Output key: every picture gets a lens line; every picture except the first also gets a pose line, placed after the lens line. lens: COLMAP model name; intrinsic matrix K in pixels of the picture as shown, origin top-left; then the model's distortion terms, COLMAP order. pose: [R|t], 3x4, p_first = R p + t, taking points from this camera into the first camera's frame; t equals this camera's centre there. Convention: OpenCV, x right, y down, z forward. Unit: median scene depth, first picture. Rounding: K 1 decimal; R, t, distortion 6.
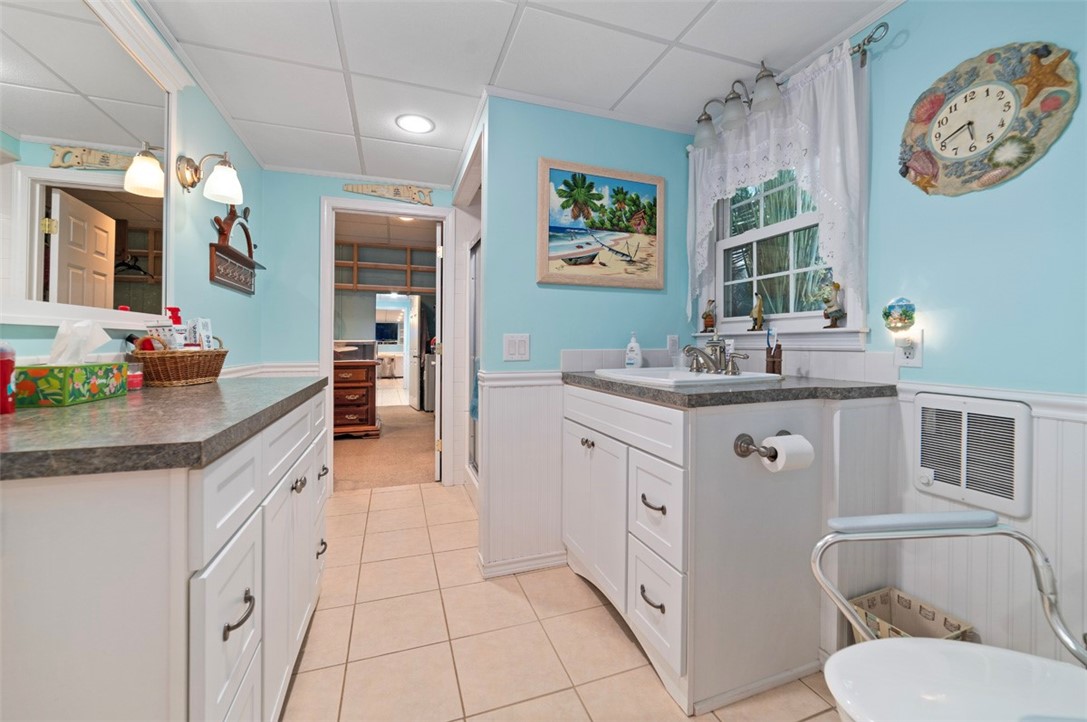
lens RADIAL K [[425.2, 0, 546.4], [0, 425.2, 343.5], [0, 0, 1]] dist [-0.017269, 0.005614]
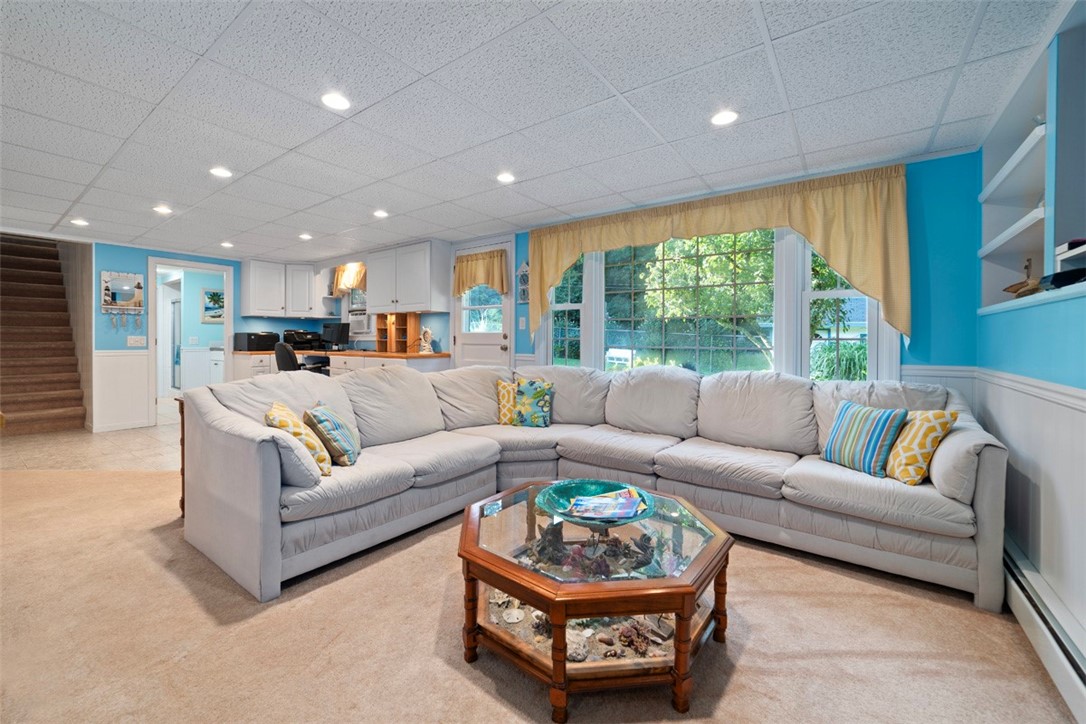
lens RADIAL K [[424.8, 0, 526.4], [0, 424.8, 342.3], [0, 0, 1]] dist [-0.017269, 0.005614]
pose [[0.831248, -0.006569, 0.555863, 0.277926], [0.000917, 0.999945, 0.010445, -0.014391], [-0.555901, -0.008173, 0.831208, -3.411792]]
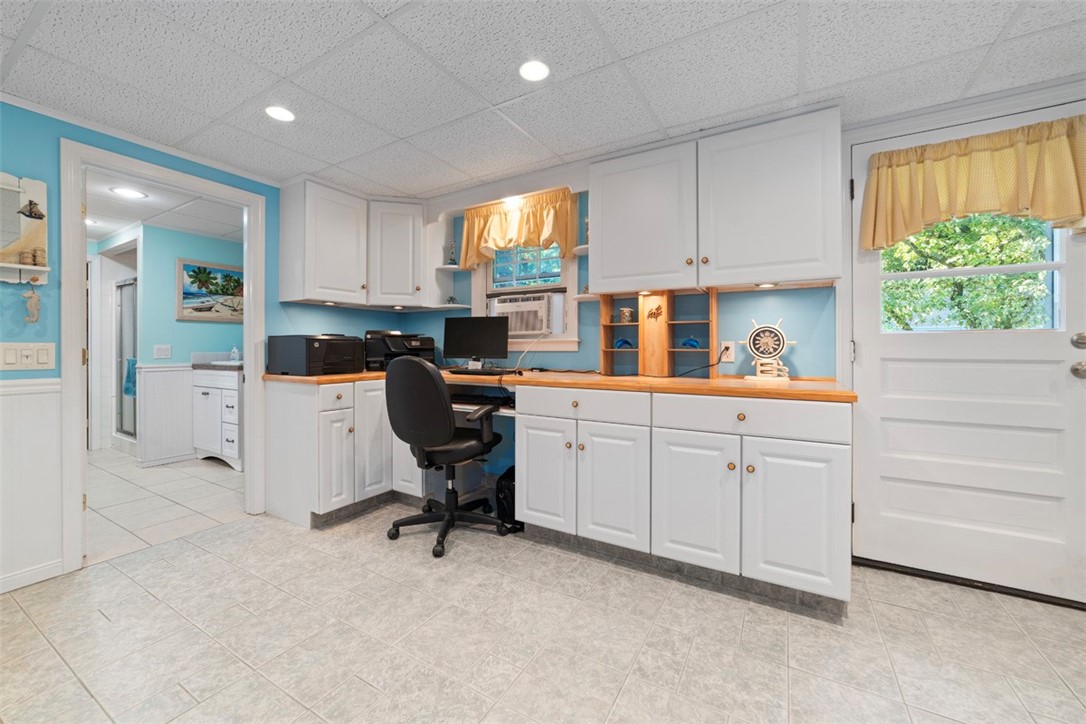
lens RADIAL K [[424.8, 0, 542.4], [0, 424.8, 347.1], [0, 0, 1]] dist [-0.017269, 0.005614]
pose [[0.771993, -0.006125, 0.635602, 0.051542], [0.003417, 0.999979, 0.005486, -0.018053], [-0.635622, -0.002063, 0.771997, -1.614080]]
